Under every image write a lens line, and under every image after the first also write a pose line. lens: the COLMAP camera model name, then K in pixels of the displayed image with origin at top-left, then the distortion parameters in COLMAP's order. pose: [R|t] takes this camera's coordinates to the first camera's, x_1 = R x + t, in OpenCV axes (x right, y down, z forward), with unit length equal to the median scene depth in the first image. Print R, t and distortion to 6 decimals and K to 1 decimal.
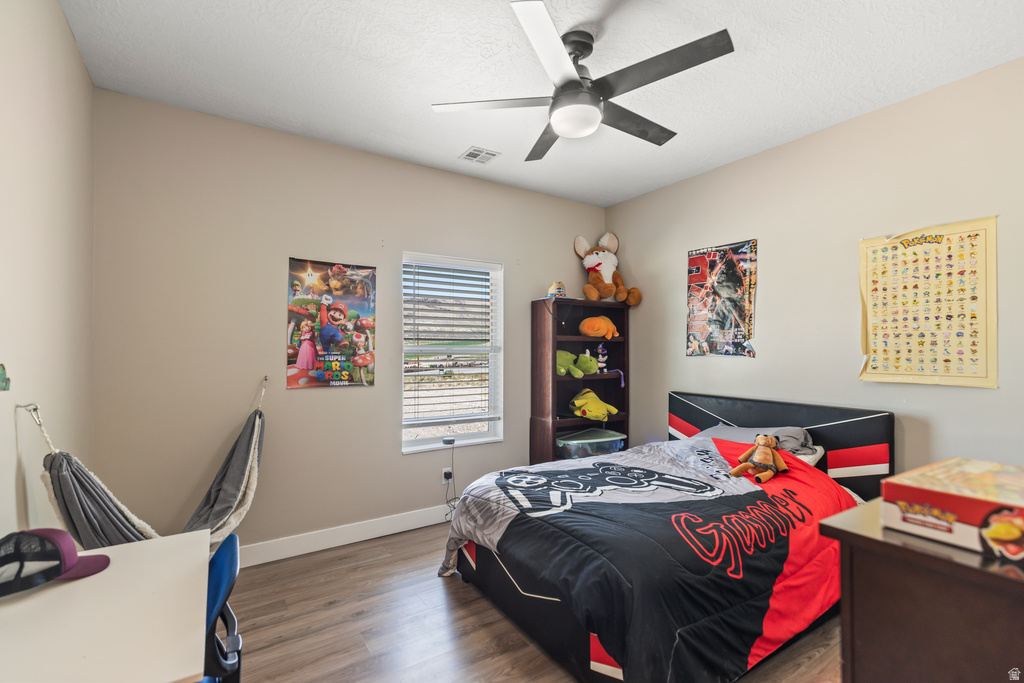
lens RADIAL K [[465.9, 0, 513.3], [0, 465.9, 342.9], [0, 0, 1]] dist [0.007460, -0.000917]
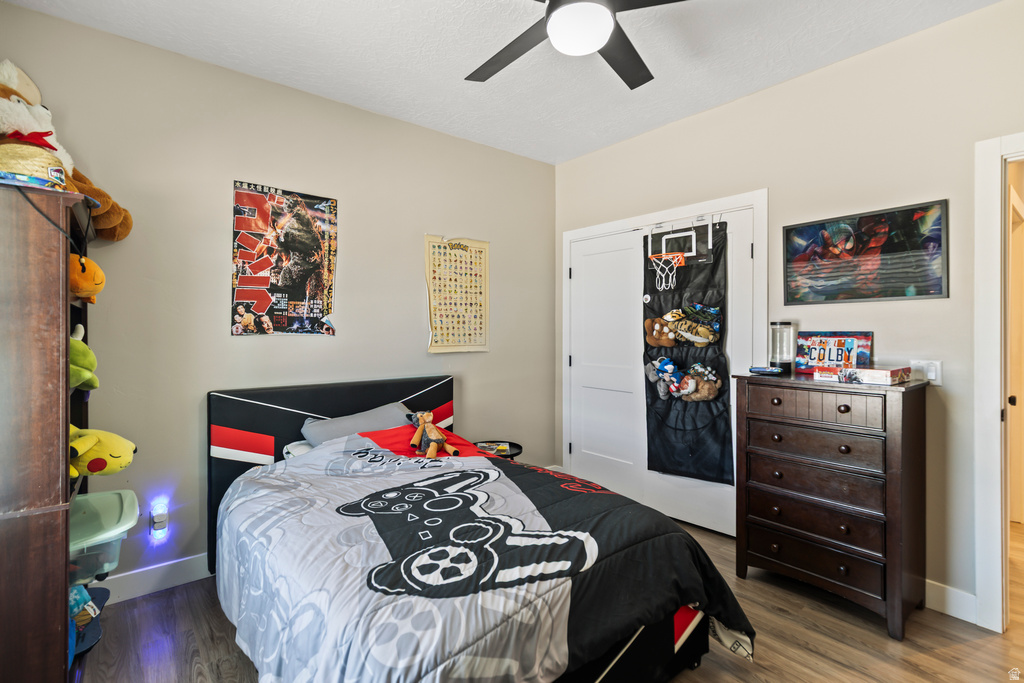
lens RADIAL K [[465.9, 0, 541.3], [0, 465.9, 331.5], [0, 0, 1]] dist [0.007460, -0.000917]
pose [[-0.111680, -0.005600, 0.993728, -0.484107], [-0.015342, 0.999875, 0.003910, 0.017786], [-0.993626, -0.014809, -0.111752, 0.880298]]
